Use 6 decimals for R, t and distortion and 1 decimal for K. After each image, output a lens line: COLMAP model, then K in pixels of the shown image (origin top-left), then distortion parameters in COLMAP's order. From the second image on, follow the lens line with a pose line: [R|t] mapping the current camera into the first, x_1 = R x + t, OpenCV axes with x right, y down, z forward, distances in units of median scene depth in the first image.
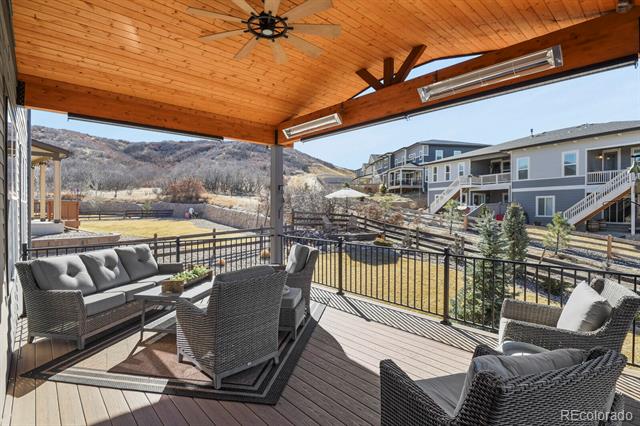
lens RADIAL K [[312.4, 0, 329.8], [0, 312.4, 212.0], [0, 0, 1]] dist [-0.017168, -0.001967]
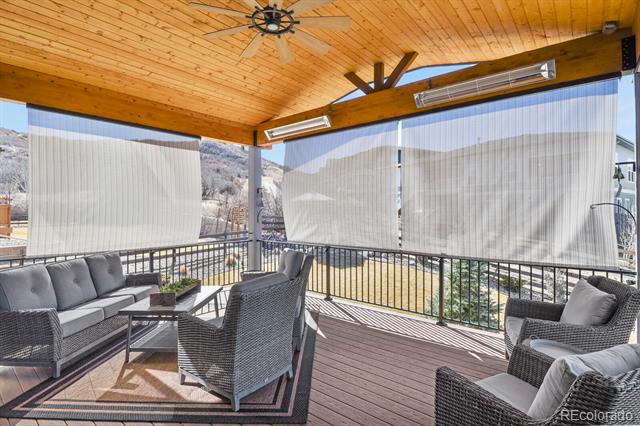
lens RADIAL K [[312.4, 0, 325.6], [0, 312.4, 211.1], [0, 0, 1]] dist [-0.017168, -0.001967]
pose [[0.990754, -0.003010, 0.135635, -0.133452], [0.005072, 0.999877, -0.014855, 0.000100], [-0.135573, 0.015406, 0.990648, 0.033797]]
